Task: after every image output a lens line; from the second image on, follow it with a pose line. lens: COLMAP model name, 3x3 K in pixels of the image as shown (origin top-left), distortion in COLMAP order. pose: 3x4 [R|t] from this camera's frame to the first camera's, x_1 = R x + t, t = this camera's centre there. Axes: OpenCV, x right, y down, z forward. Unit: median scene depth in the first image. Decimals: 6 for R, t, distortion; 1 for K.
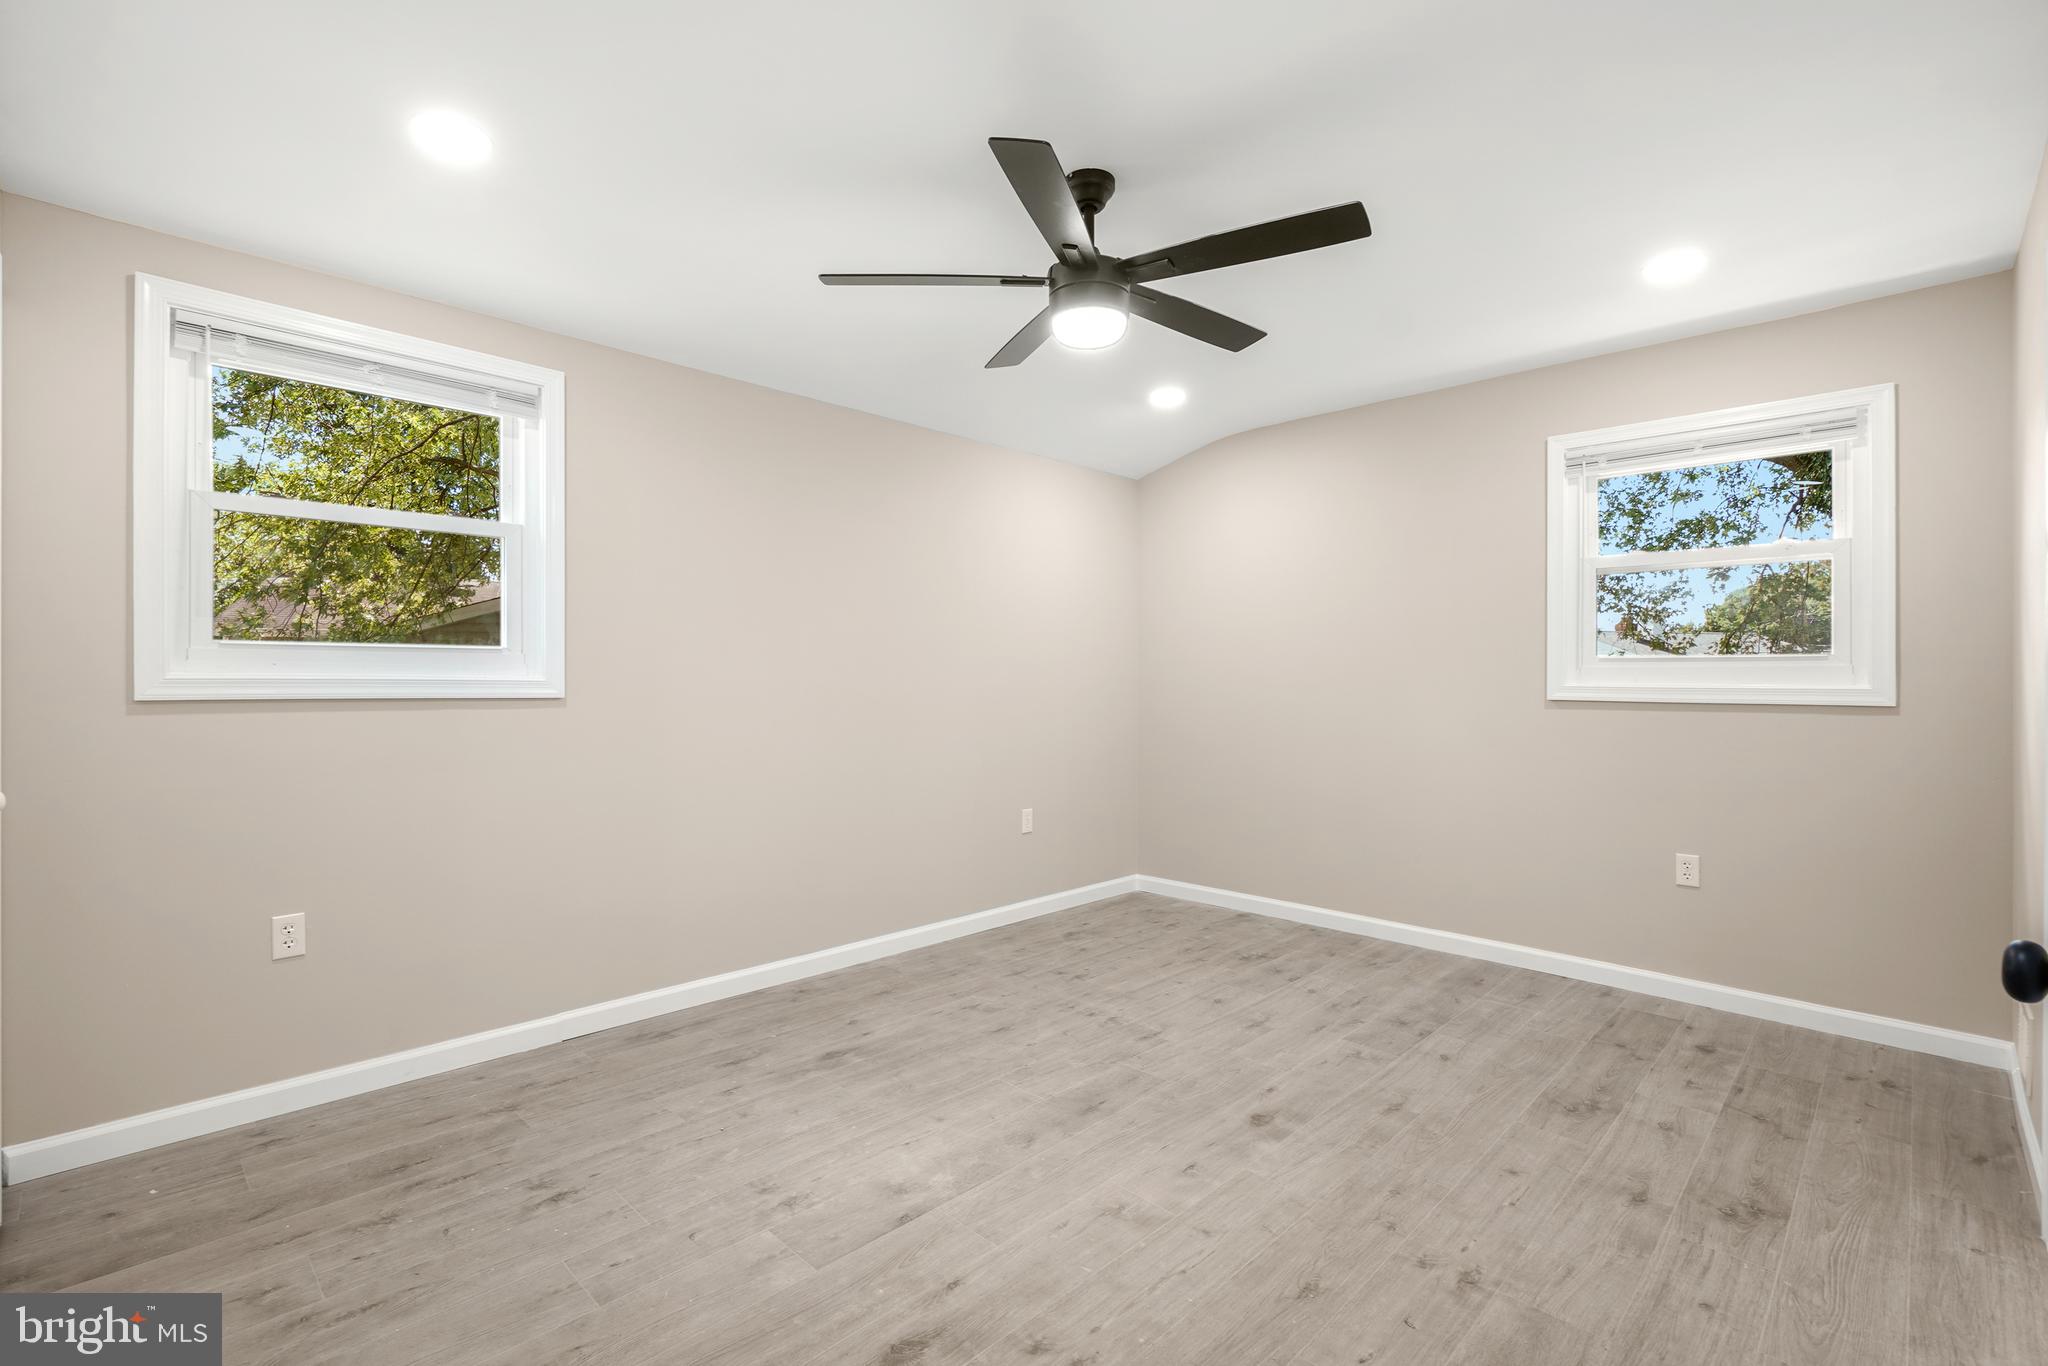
lens RADIAL K [[912.3, 0, 1024.0], [0, 912.3, 683.0], [0, 0, 1]] dist [-0.001797, -0.000283]
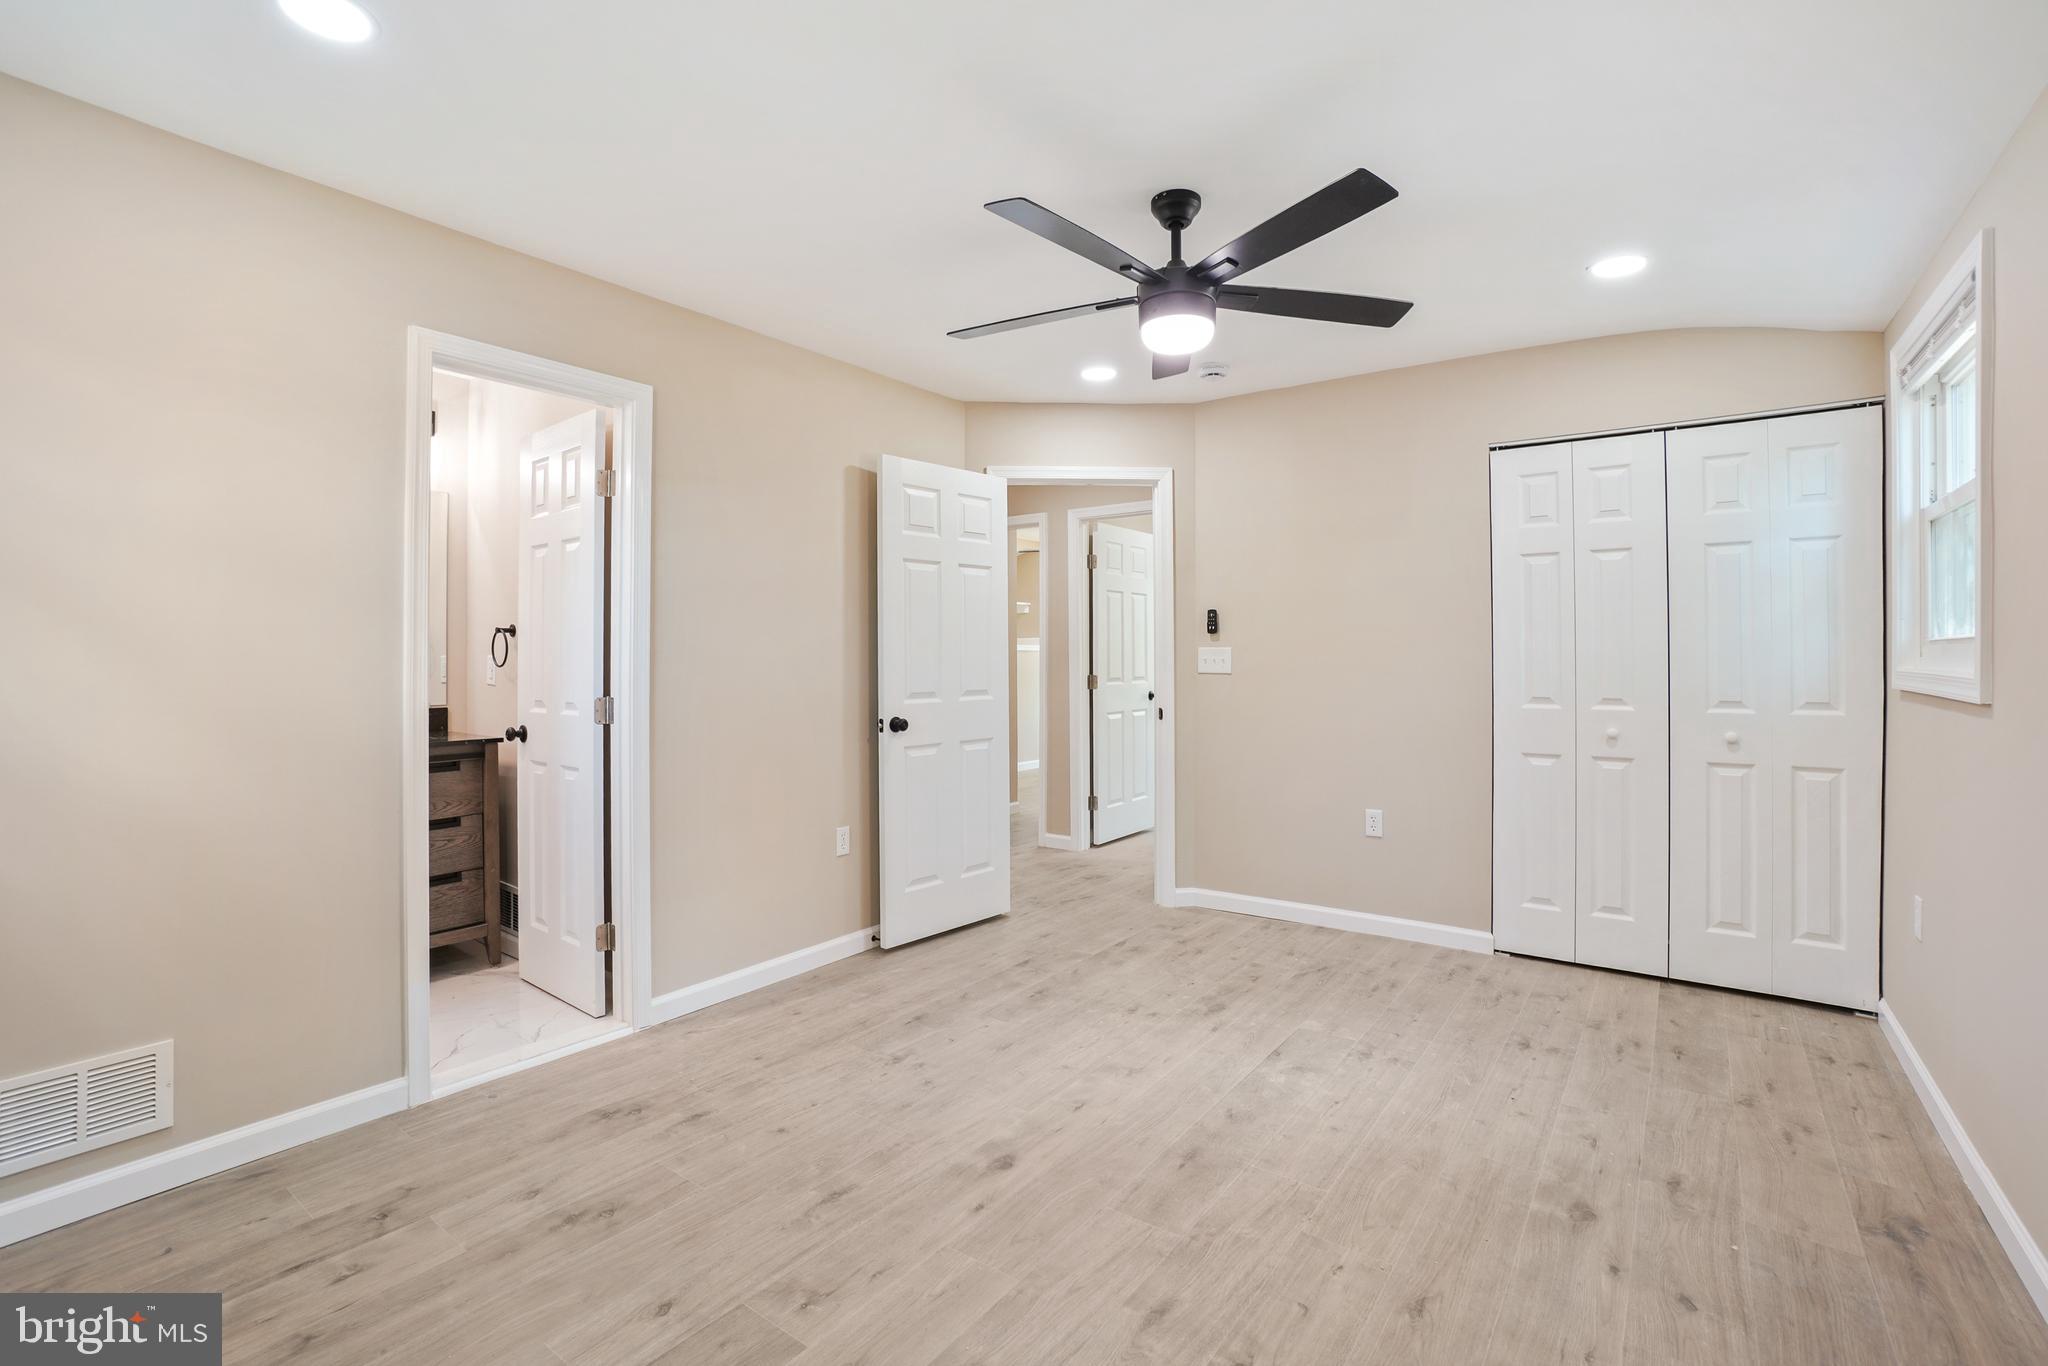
lens RADIAL K [[889.0, 0, 1018.5], [0, 889.0, 680.6], [0, 0, 1]] dist [-0.001979, -0.000881]
pose [[-0.991607, -0.003845, -0.129233, 0.363975], [-0.008005, 0.999466, 0.031682, -0.023241], [0.129042, 0.032451, -0.991108, 1.878226]]
